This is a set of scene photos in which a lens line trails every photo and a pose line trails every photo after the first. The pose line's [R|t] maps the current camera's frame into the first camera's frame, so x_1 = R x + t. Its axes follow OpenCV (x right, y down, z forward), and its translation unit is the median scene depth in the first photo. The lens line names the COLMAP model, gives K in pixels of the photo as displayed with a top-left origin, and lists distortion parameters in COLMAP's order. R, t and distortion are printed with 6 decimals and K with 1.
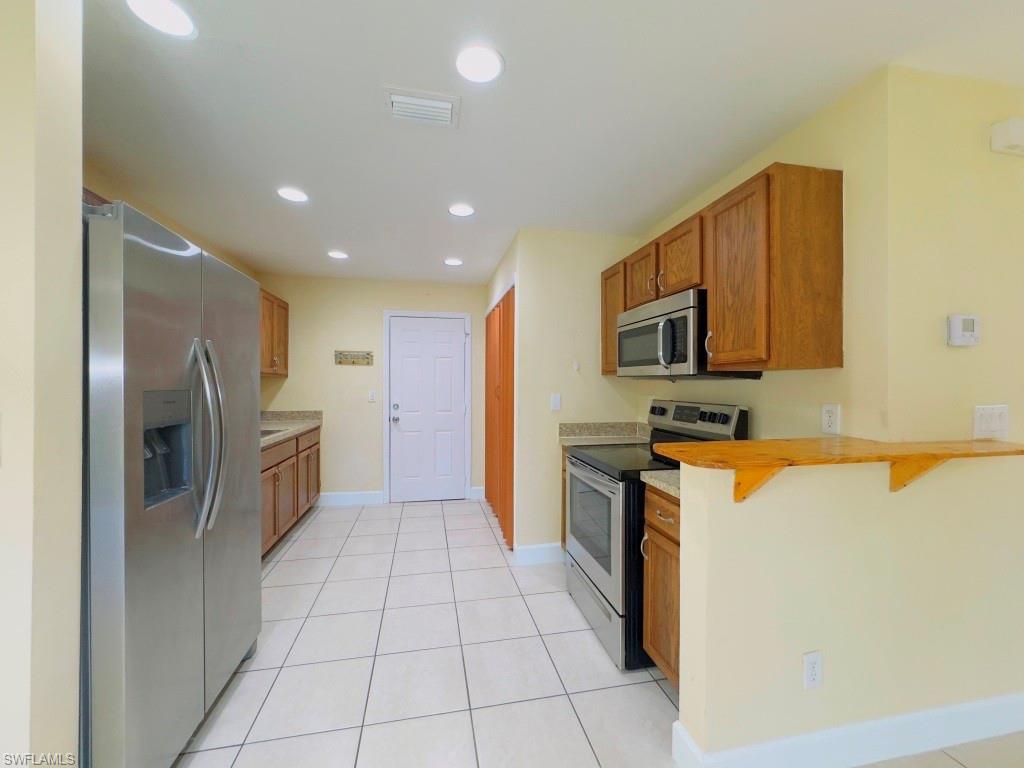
lens RADIAL K [[409.7, 0, 510.8], [0, 409.7, 386.1], [0, 0, 1]] dist [-0.000359, -0.000011]
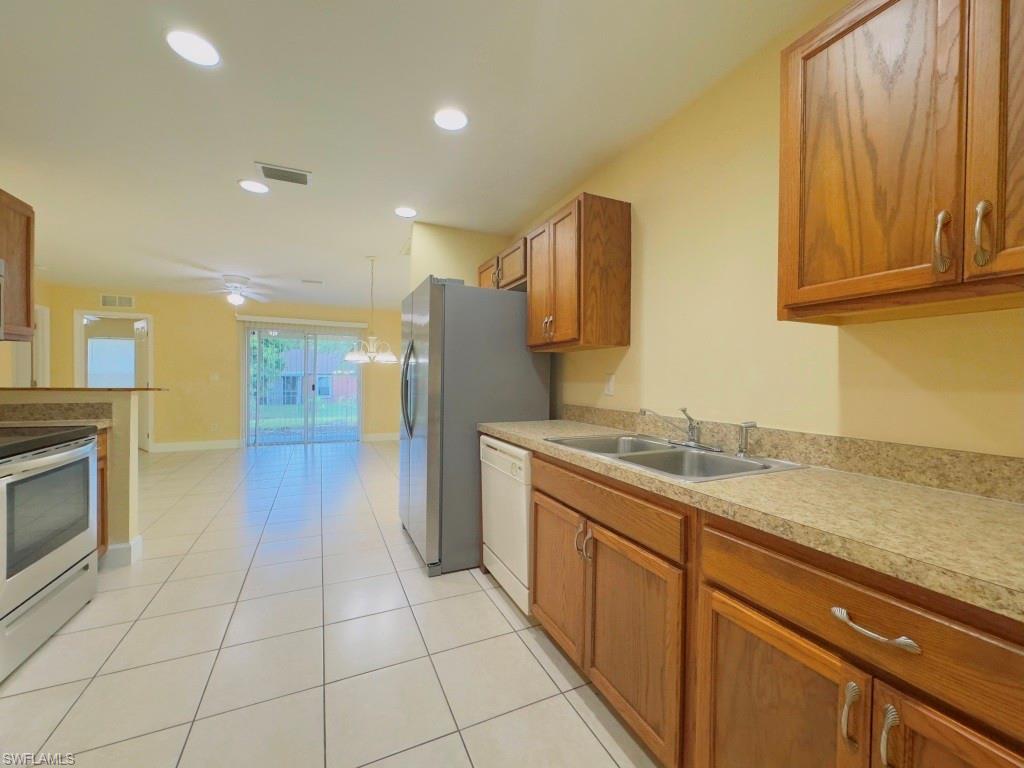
lens RADIAL K [[409.1, 0, 510.7], [0, 409.1, 385.2], [0, 0, 1]] dist [-0.000867, 0.000039]
pose [[-0.973503, -0.010947, -0.228414, -0.442257], [-0.016026, 0.999664, 0.020392, 0.034232], [0.228114, 0.023513, -0.973351, 1.709908]]
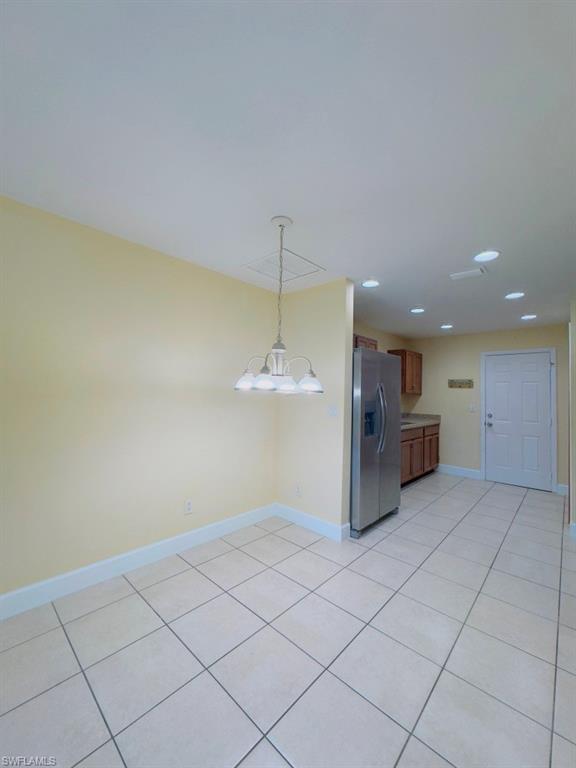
lens RADIAL K [[307.2, 0, 287.5], [0, 307.2, 383.3], [0, 0, 1]] dist [-0.000359, -0.000011]
pose [[0.582198, -0.017010, -0.812869, 0.345125], [-0.026189, 0.998870, -0.039659, -0.007330], [0.812625, 0.044378, 0.581095, -0.434966]]
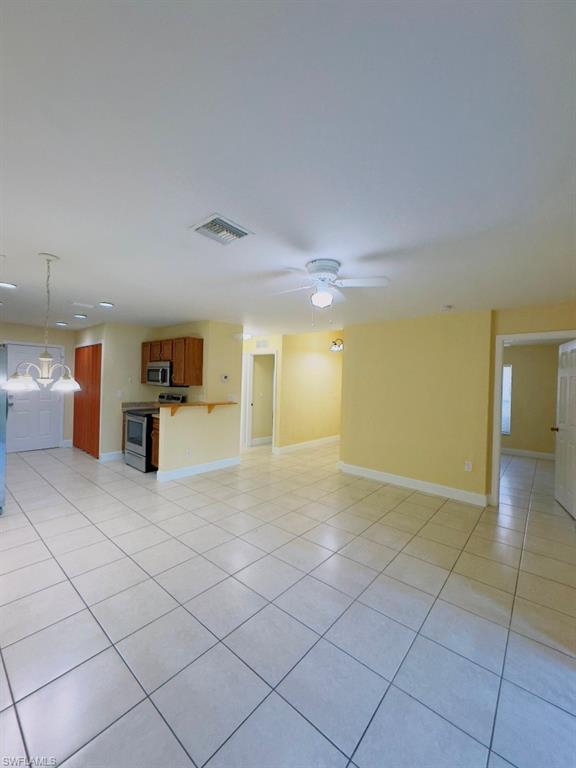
lens RADIAL K [[306.2, 0, 287.9], [0, 306.2, 383.6], [0, 0, 1]] dist [-0.000861, -0.000236]
pose [[0.789485, 0.015795, 0.613567, -0.261088], [-0.021092, 0.999777, 0.001403, -0.054881], [-0.613408, -0.014049, 0.789641, -1.242398]]
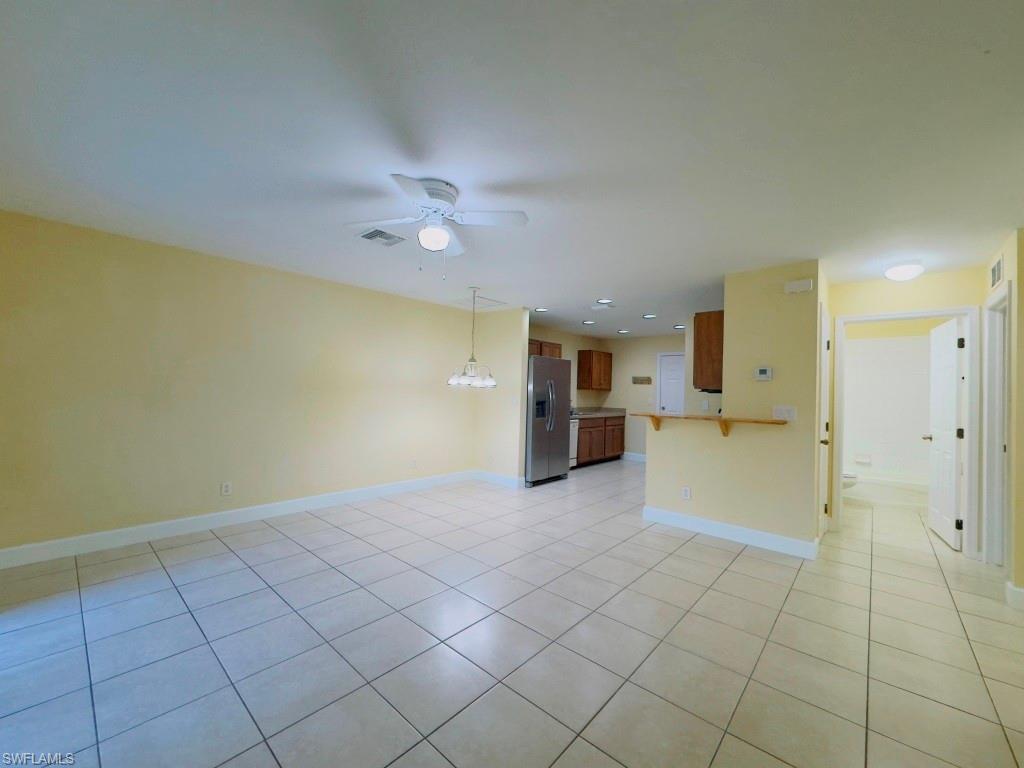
lens RADIAL K [[409.7, 0, 510.8], [0, 409.7, 386.1], [0, 0, 1]] dist [-0.000359, -0.000011]
pose [[0.596058, 0.001129, -0.802940, 1.236924], [-0.028400, 0.999403, -0.019677, 0.015256], [0.802439, 0.034532, 0.595734, -0.933232]]
